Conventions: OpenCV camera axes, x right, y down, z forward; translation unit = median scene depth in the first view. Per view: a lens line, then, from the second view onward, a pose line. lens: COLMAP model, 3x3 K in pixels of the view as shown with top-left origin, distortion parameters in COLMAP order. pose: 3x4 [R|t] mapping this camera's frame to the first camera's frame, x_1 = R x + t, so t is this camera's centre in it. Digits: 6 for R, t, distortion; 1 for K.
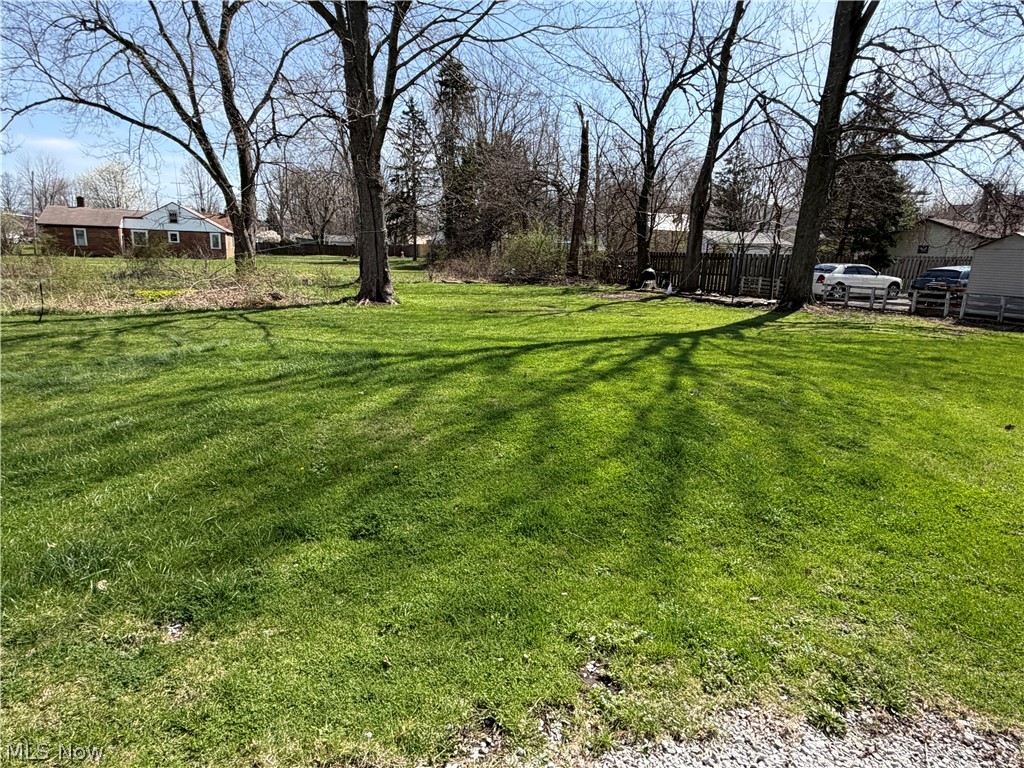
lens RADIAL K [[593.0, 0, 507.0], [0, 593.0, 387.2], [0, 0, 1]] dist [-0.001147, 0.001741]
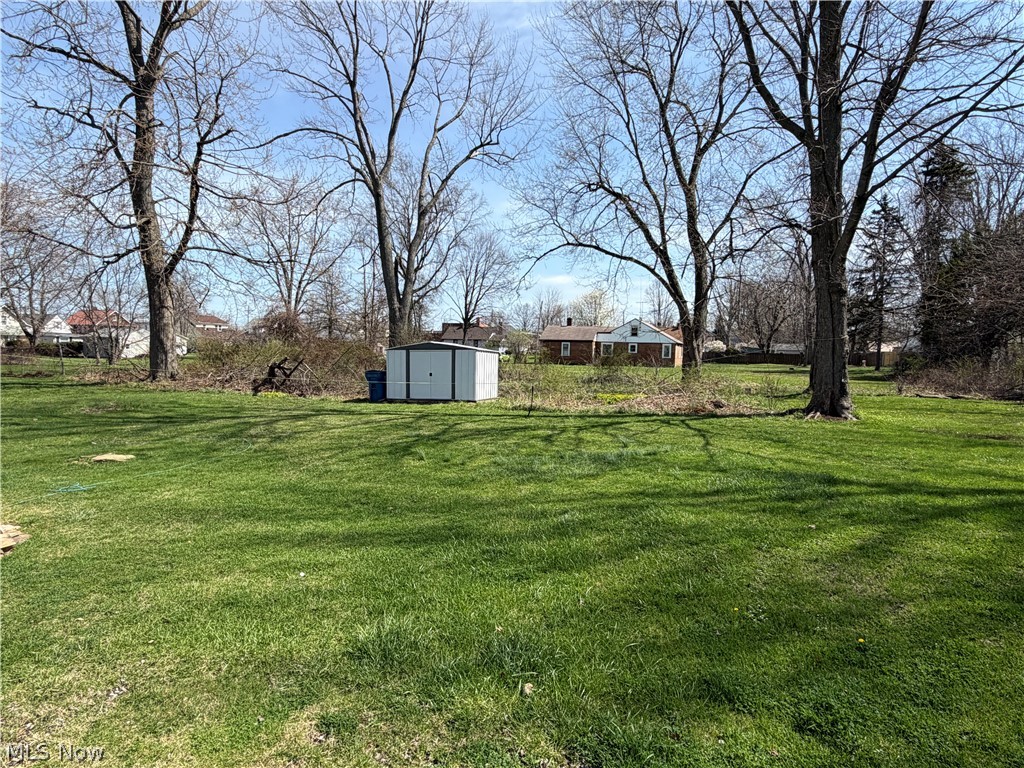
lens RADIAL K [[593.0, 0, 507.0], [0, 593.0, 387.2], [0, 0, 1]] dist [-0.001147, 0.001741]
pose [[0.759699, 0.027651, -0.649686, -0.012832], [-0.143238, 0.981672, -0.125711, -0.006028], [0.634303, 0.188562, 0.749736, 0.022638]]
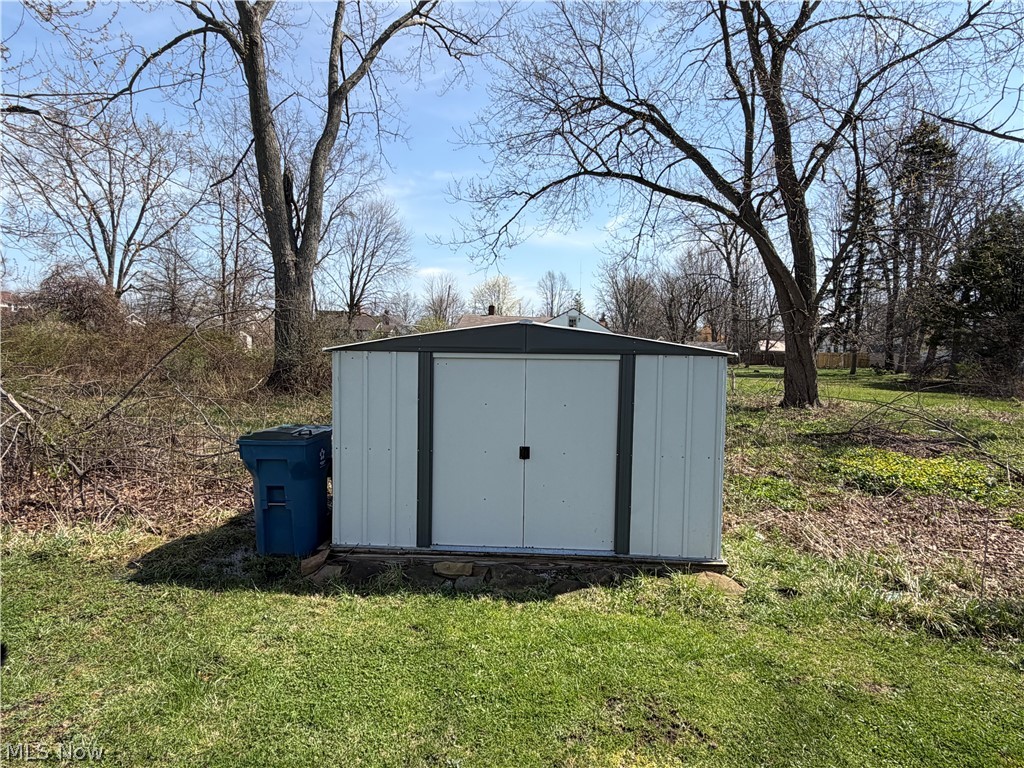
lens RADIAL K [[612.3, 0, 512.0], [0, 612.3, 384.0], [0, 0, 1]] dist [-0.001346, 0.000043]
pose [[0.878983, 0.032578, -0.475739, -0.736423], [-0.117761, 0.981593, -0.150358, -0.140424], [0.462084, 0.188185, 0.866640, 0.520082]]
